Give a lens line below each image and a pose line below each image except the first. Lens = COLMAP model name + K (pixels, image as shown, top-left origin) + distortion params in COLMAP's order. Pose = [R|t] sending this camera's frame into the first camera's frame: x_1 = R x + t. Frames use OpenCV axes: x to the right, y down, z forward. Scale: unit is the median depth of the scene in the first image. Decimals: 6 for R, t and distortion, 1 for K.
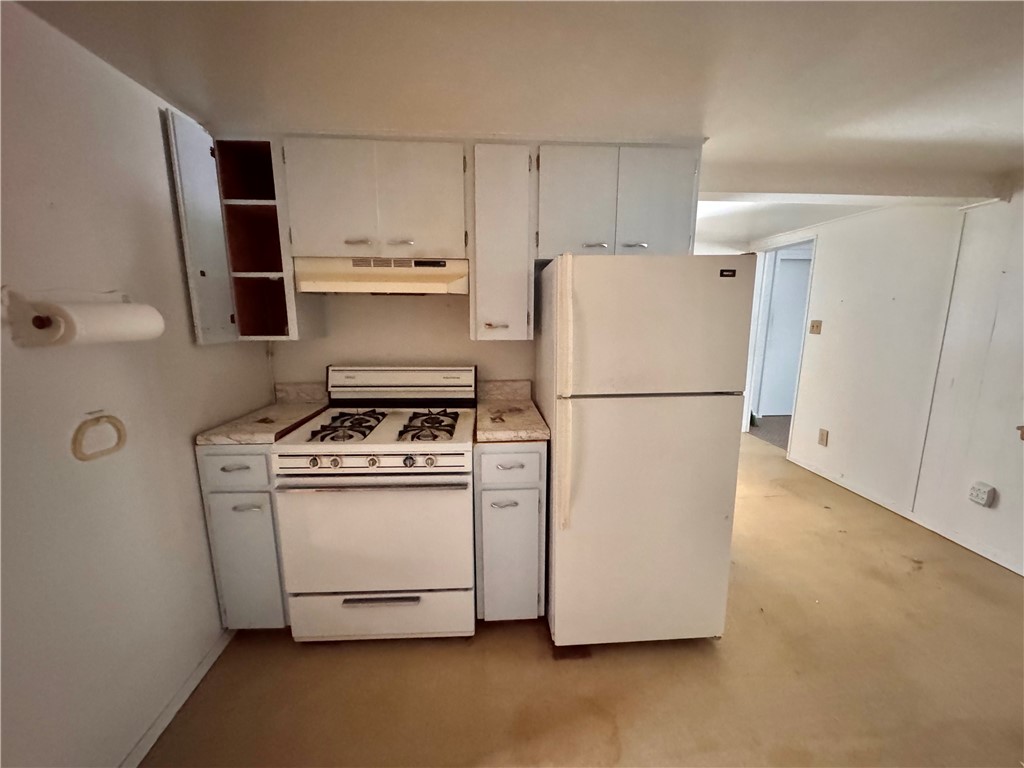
lens RADIAL K [[404.4, 0, 512.0], [0, 404.4, 384.0], [0, 0, 1]] dist [-0.001640, 0.000060]
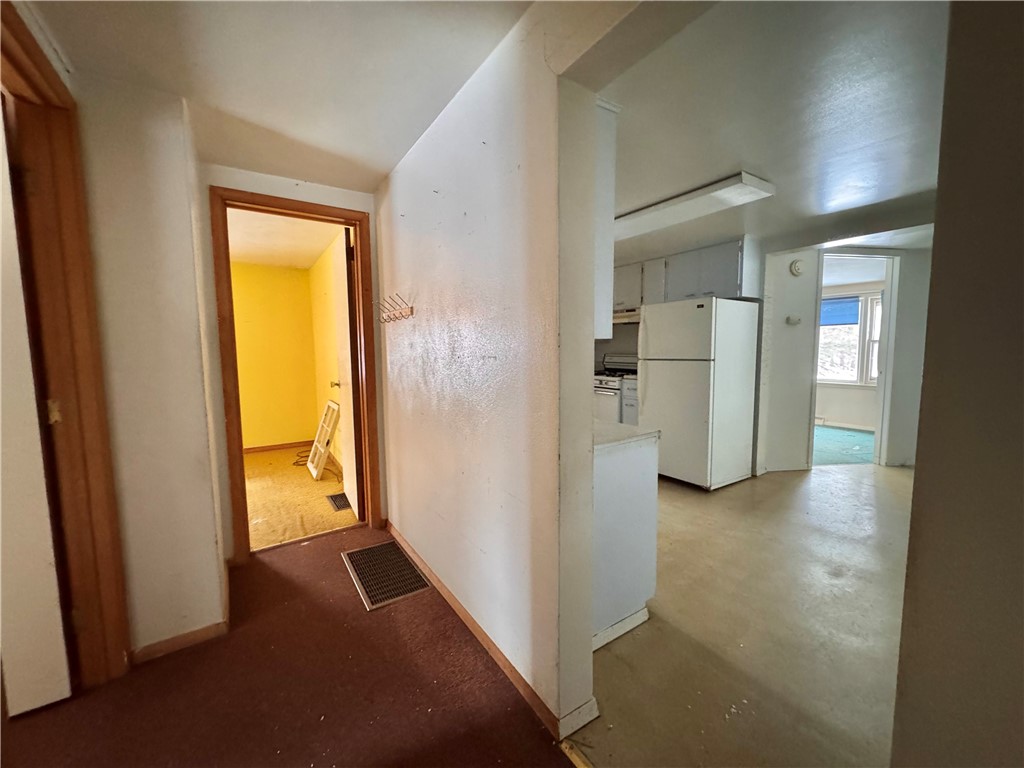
lens RADIAL K [[404.4, 0, 512.0], [0, 404.4, 384.0], [0, 0, 1]] dist [-0.001640, 0.000060]
pose [[0.498513, 0.070398, -0.864019, 1.682563], [-0.148007, 0.988975, -0.004816, 0.277133], [0.854154, 0.130281, 0.503436, -0.844238]]
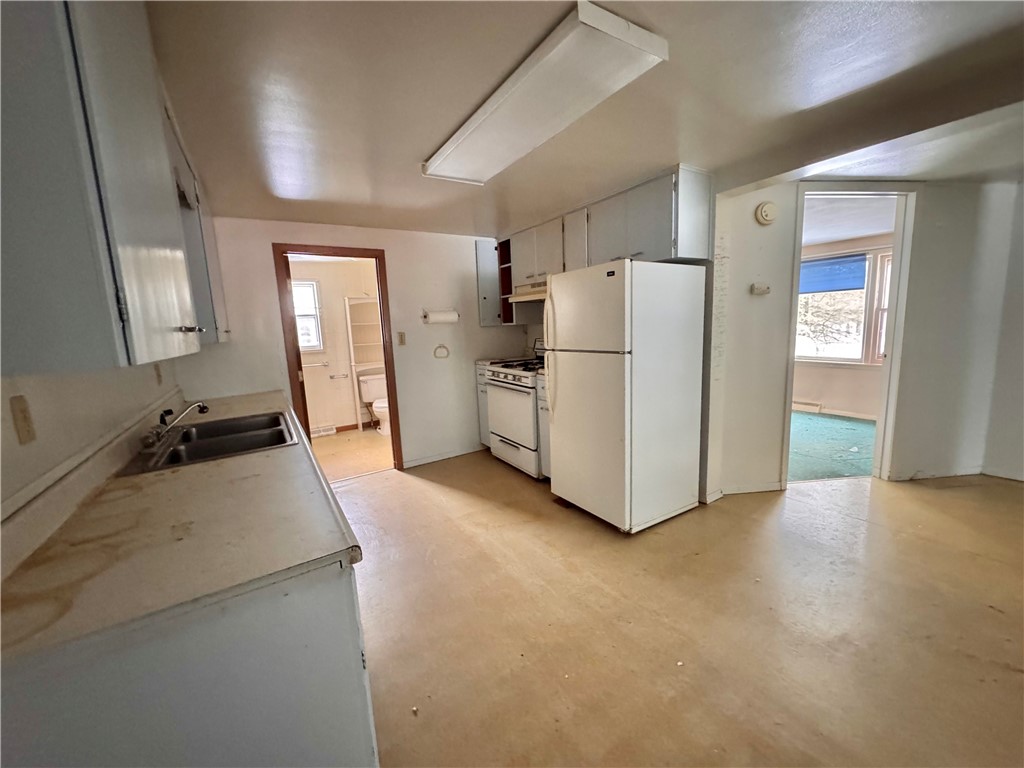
lens RADIAL K [[404.4, 0, 512.0], [0, 404.4, 384.0], [0, 0, 1]] dist [-0.001640, 0.000060]
pose [[0.477034, 0.110268, -0.871940, 1.475639], [-0.118582, 0.991102, 0.060461, 0.083878], [0.870848, 0.074554, 0.485865, -0.054214]]
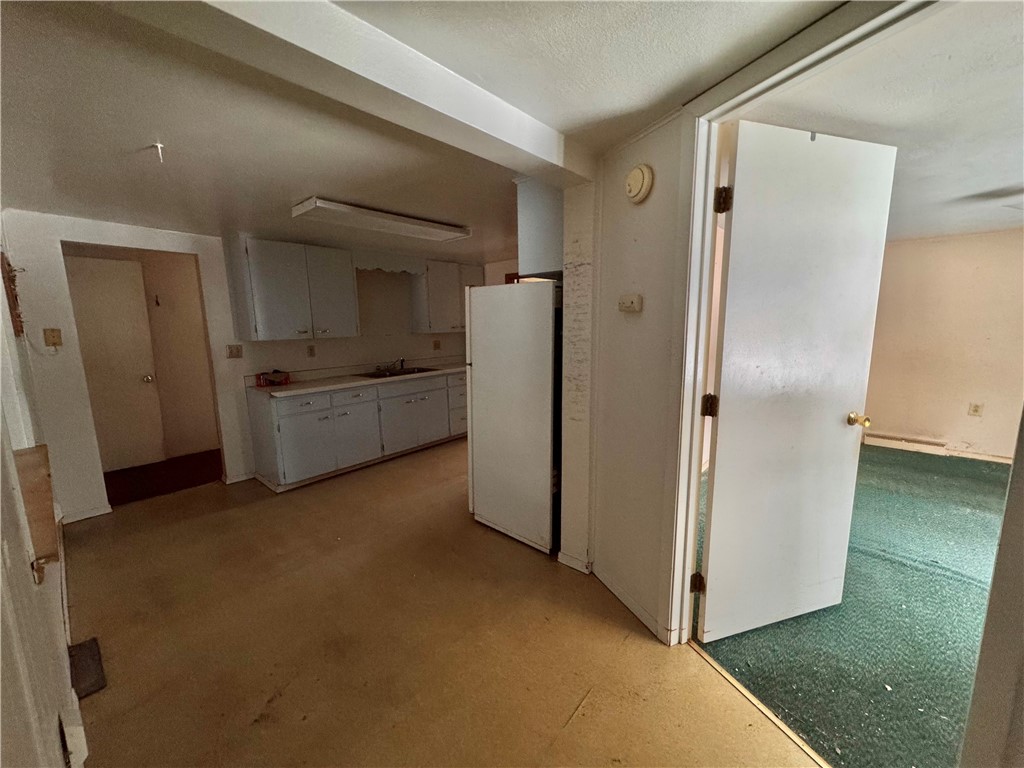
lens RADIAL K [[404.4, 0, 512.0], [0, 404.4, 384.0], [0, 0, 1]] dist [-0.001640, 0.000060]
pose [[-0.709345, 0.117923, -0.694928, 1.476794], [-0.114961, 0.953350, 0.279121, -0.361787], [0.695424, 0.277882, -0.662697, 2.060332]]
